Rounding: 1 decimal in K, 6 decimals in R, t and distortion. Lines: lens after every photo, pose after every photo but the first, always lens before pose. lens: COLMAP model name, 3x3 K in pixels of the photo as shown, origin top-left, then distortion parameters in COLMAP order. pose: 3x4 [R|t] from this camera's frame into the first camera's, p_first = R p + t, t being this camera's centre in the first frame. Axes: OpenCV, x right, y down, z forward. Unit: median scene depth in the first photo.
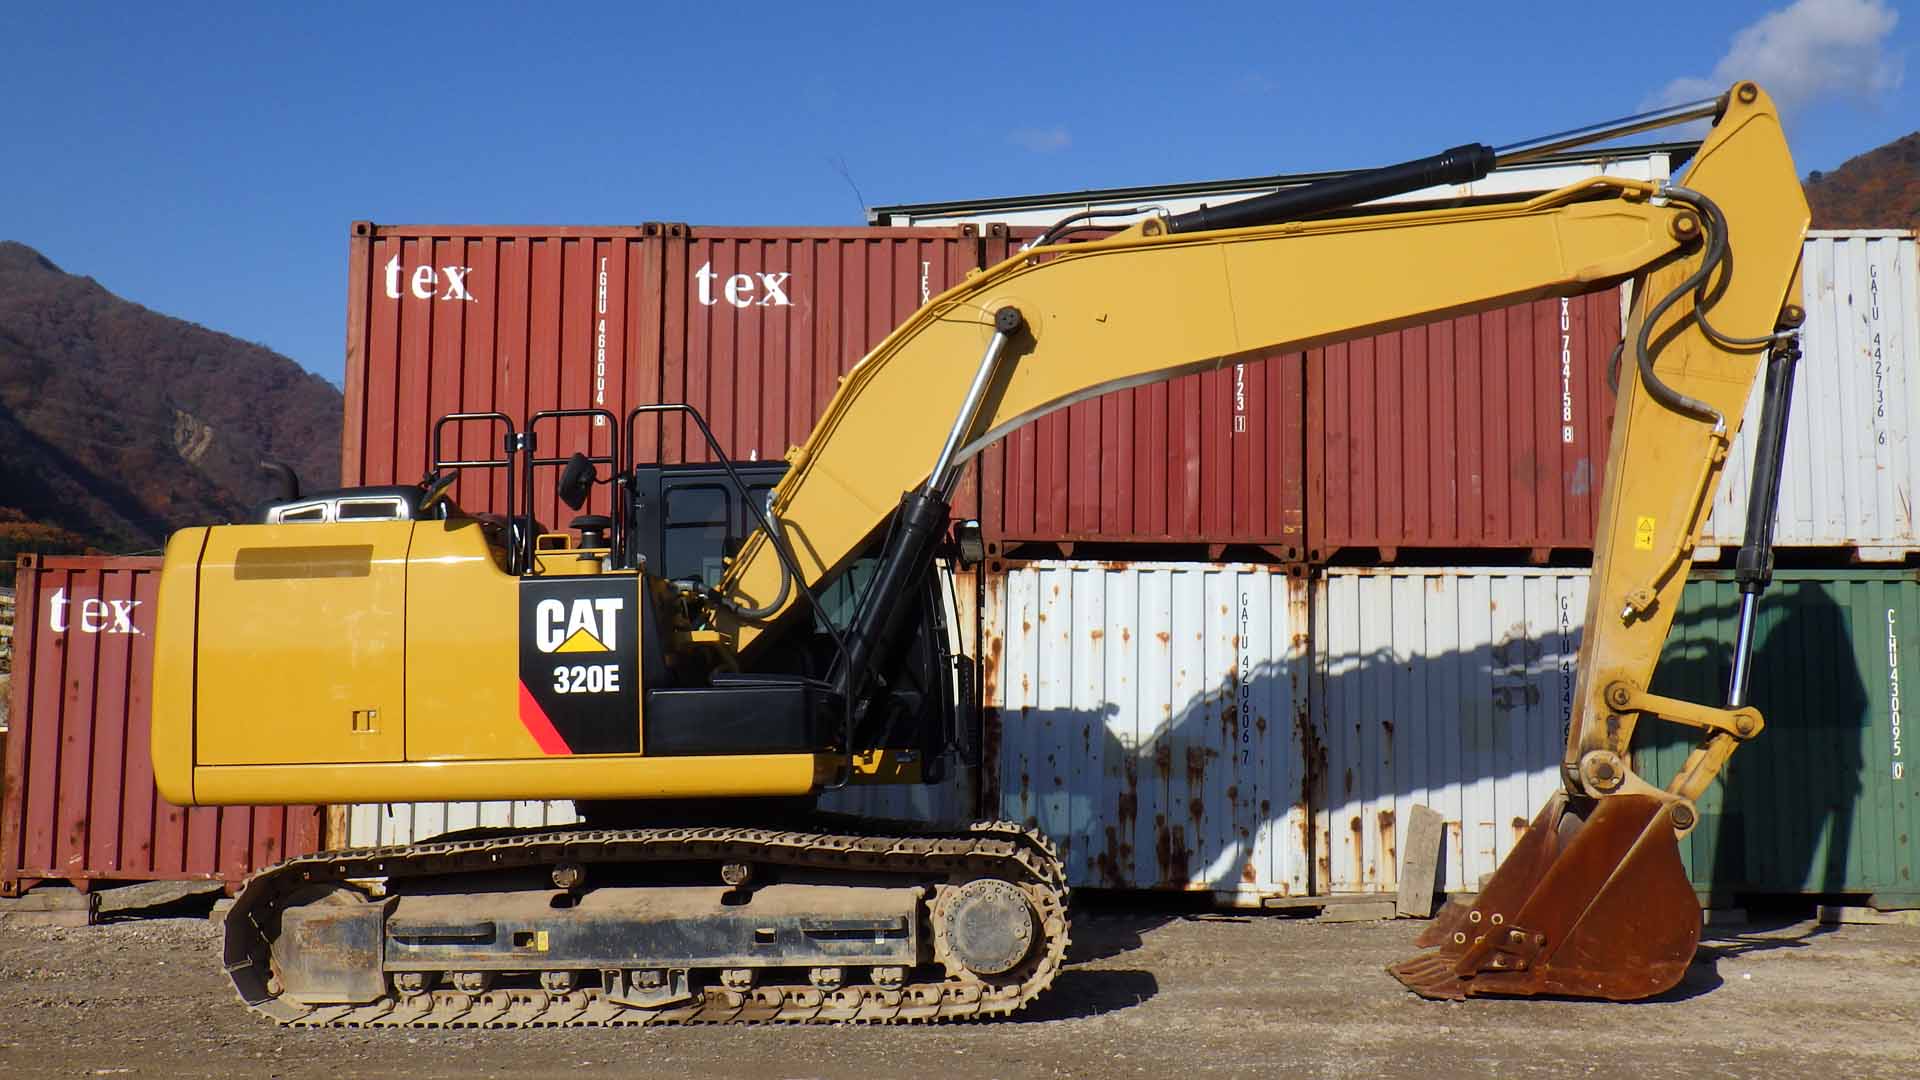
lens RADIAL K [[1956.0, 0, 964.1], [0, 1956.0, 574.4], [0, 0, 1]] dist [0.037584, -0.004844]
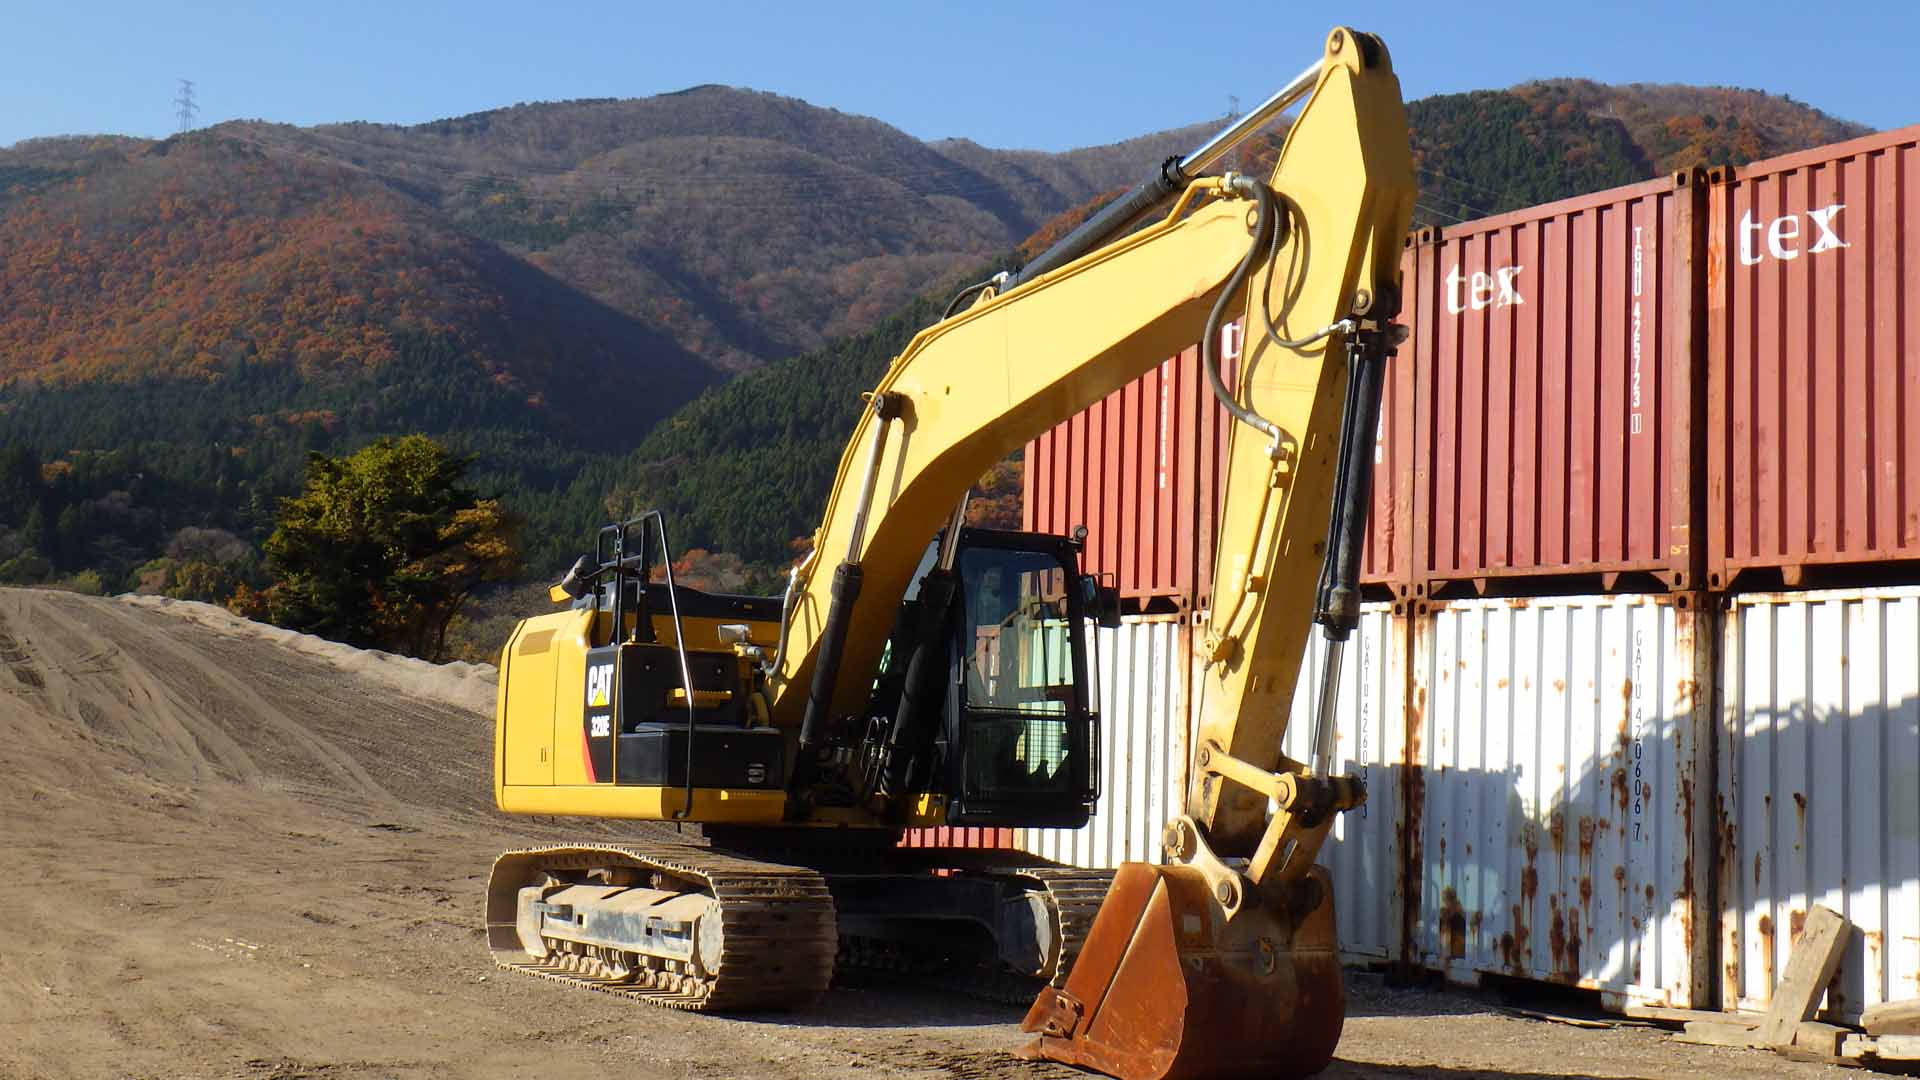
lens RADIAL K [[2456.6, 0, 960.0], [0, 2456.6, 540.0], [0, 0, 1]] dist [-0.020390, 0.033695]
pose [[0.518517, -0.056308, -0.853211, 0.876722], [0.036560, 0.998377, -0.043670, 0.006001], [0.854285, -0.008550, 0.519734, 0.225797]]
